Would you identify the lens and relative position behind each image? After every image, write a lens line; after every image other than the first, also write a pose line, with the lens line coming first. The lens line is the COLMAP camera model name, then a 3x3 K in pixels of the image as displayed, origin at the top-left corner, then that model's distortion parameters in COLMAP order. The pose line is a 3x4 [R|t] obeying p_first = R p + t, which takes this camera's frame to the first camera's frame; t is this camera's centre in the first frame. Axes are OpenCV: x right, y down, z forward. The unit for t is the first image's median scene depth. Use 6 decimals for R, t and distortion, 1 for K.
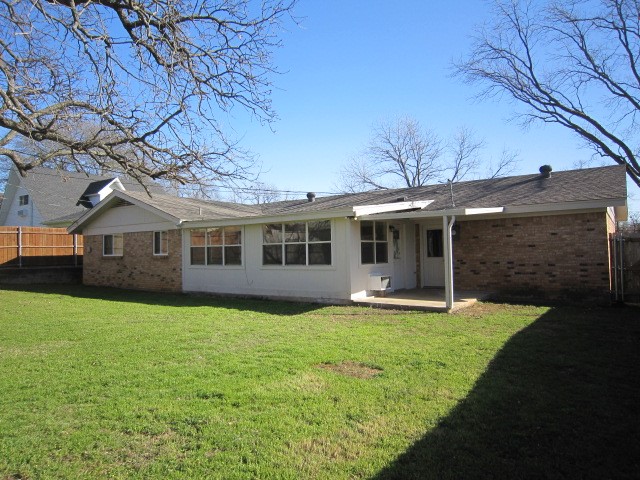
lens RADIAL K [[450.0, 0, 317.7], [0, 450.0, 237.4], [0, 0, 1]] dist [-0.080698, 0.071810]
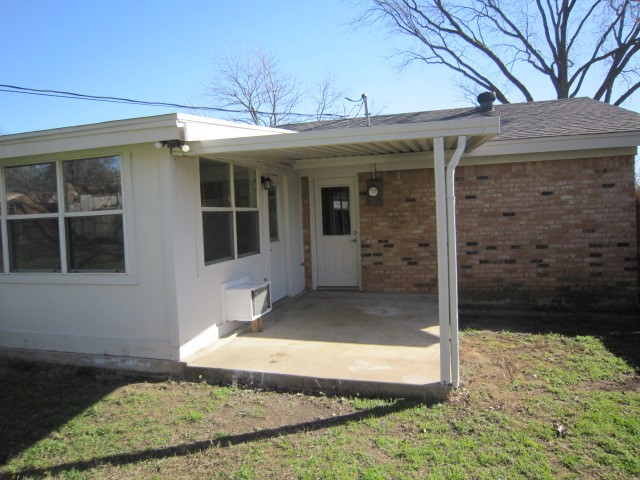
lens RADIAL K [[450.0, 0, 317.7], [0, 450.0, 237.4], [0, 0, 1]] dist [-0.080698, 0.071810]
pose [[0.940322, -0.032746, 0.338707, 0.053879], [0.007476, 0.997107, 0.075646, 0.003659], [-0.340204, -0.068600, 0.937846, 0.553729]]
